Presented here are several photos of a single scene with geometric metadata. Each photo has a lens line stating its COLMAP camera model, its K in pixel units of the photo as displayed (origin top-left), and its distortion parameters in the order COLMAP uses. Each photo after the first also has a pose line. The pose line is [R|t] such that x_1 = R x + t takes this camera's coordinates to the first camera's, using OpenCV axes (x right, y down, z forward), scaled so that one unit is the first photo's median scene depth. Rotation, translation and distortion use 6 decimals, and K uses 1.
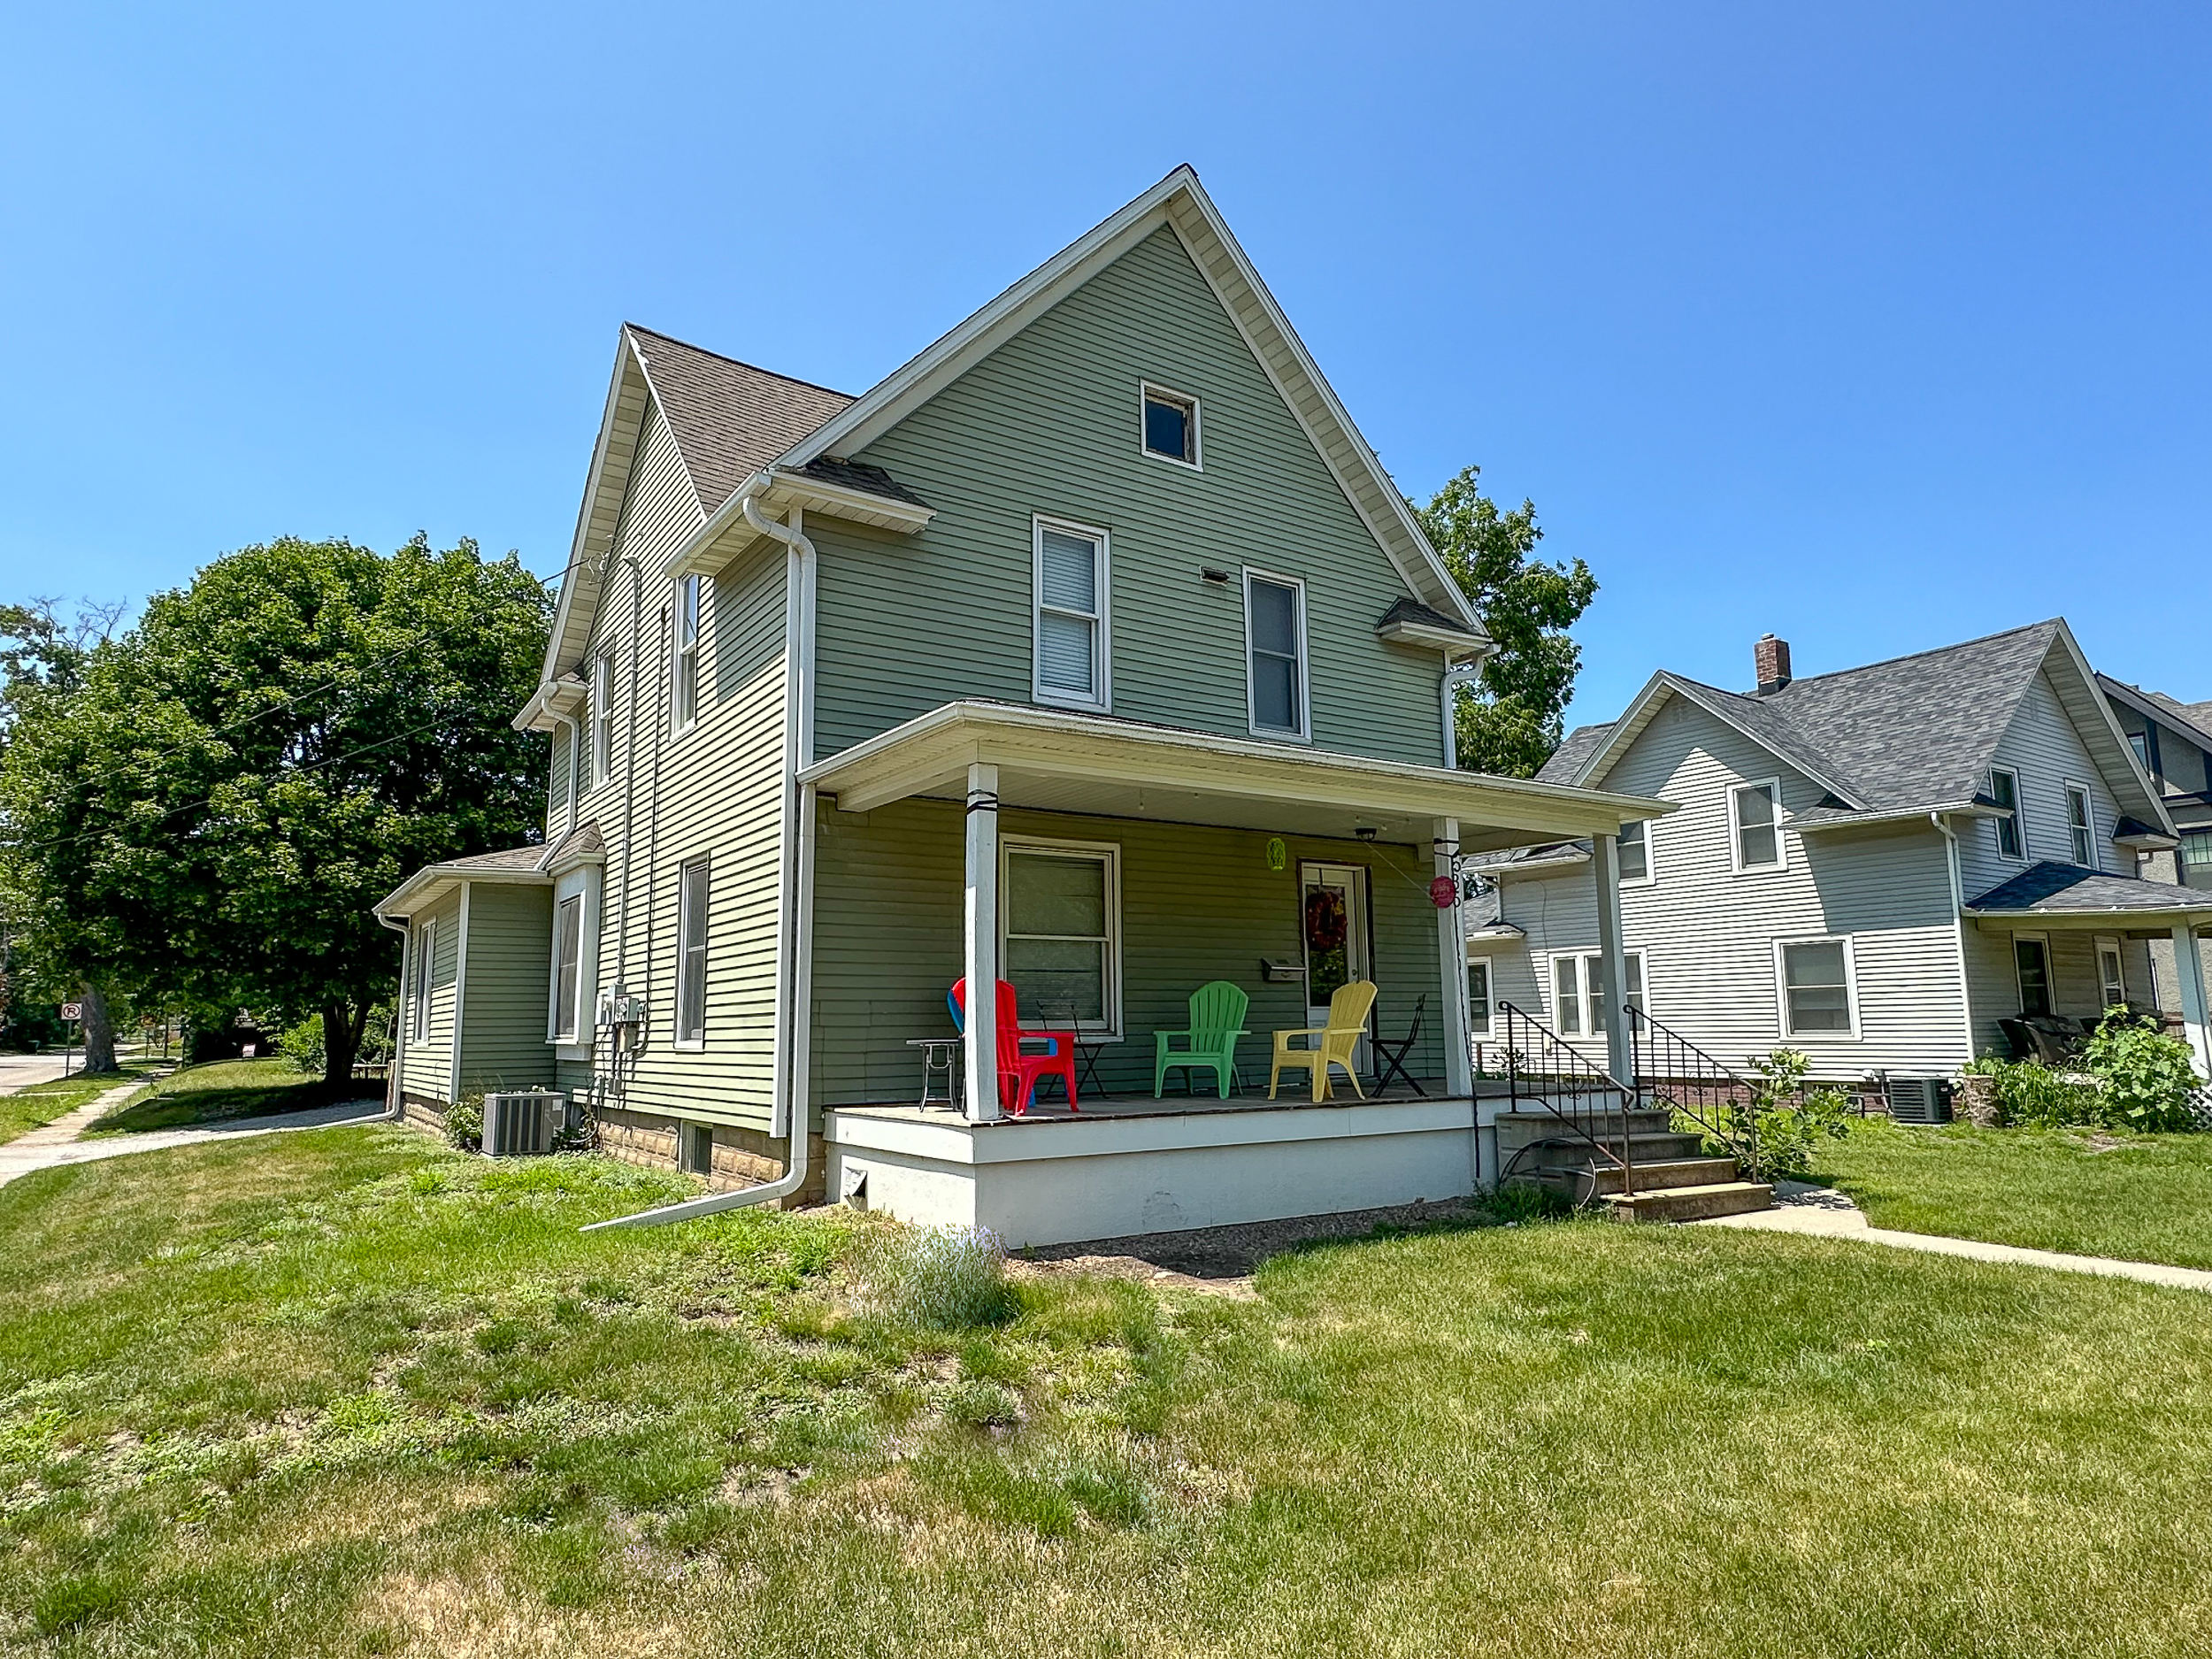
lens RADIAL K [[1306.9, 0, 1102.2], [0, 1306.9, 823.4], [0, 0, 1]] dist [-0.004151, -0.000362]
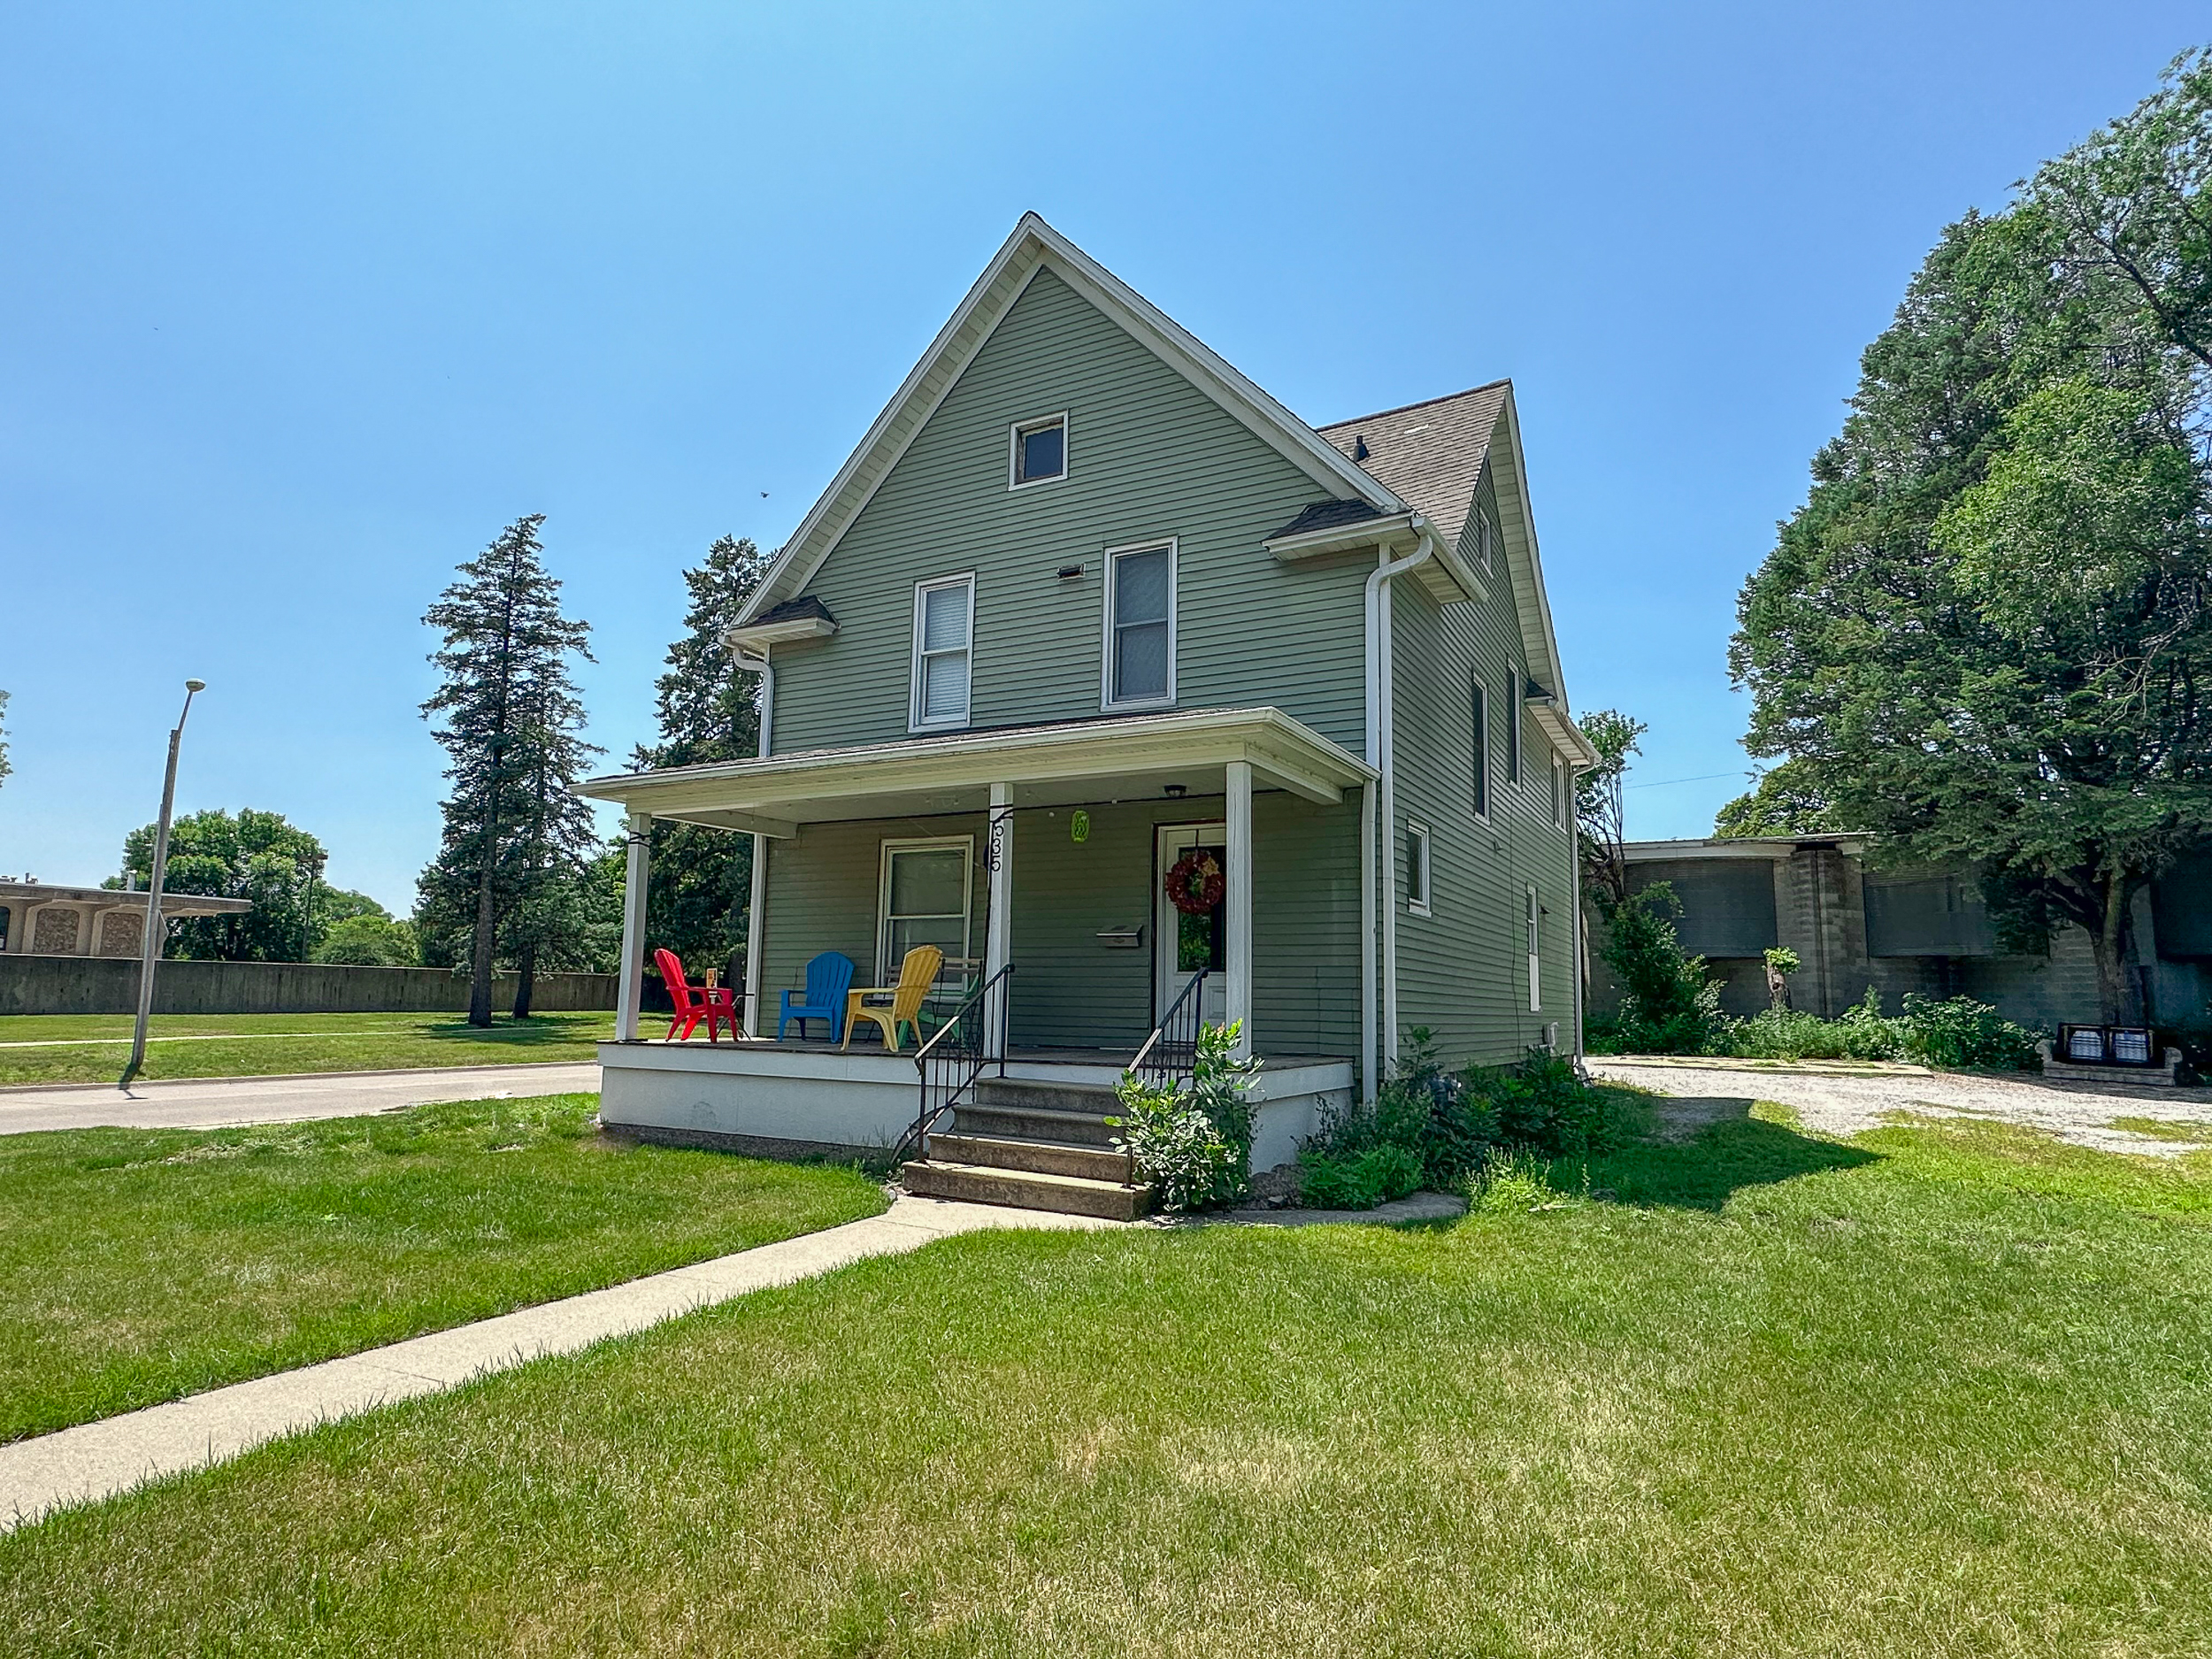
lens RADIAL K [[1221.5, 0, 1109.1], [0, 1221.5, 840.8], [0, 0, 1]] dist [-0.001857, -0.000890]
pose [[0.460352, -0.098053, -0.882305, 0.969455], [0.115021, 0.992092, -0.050240, 0.084355], [0.880254, -0.078355, 0.467989, 0.543198]]
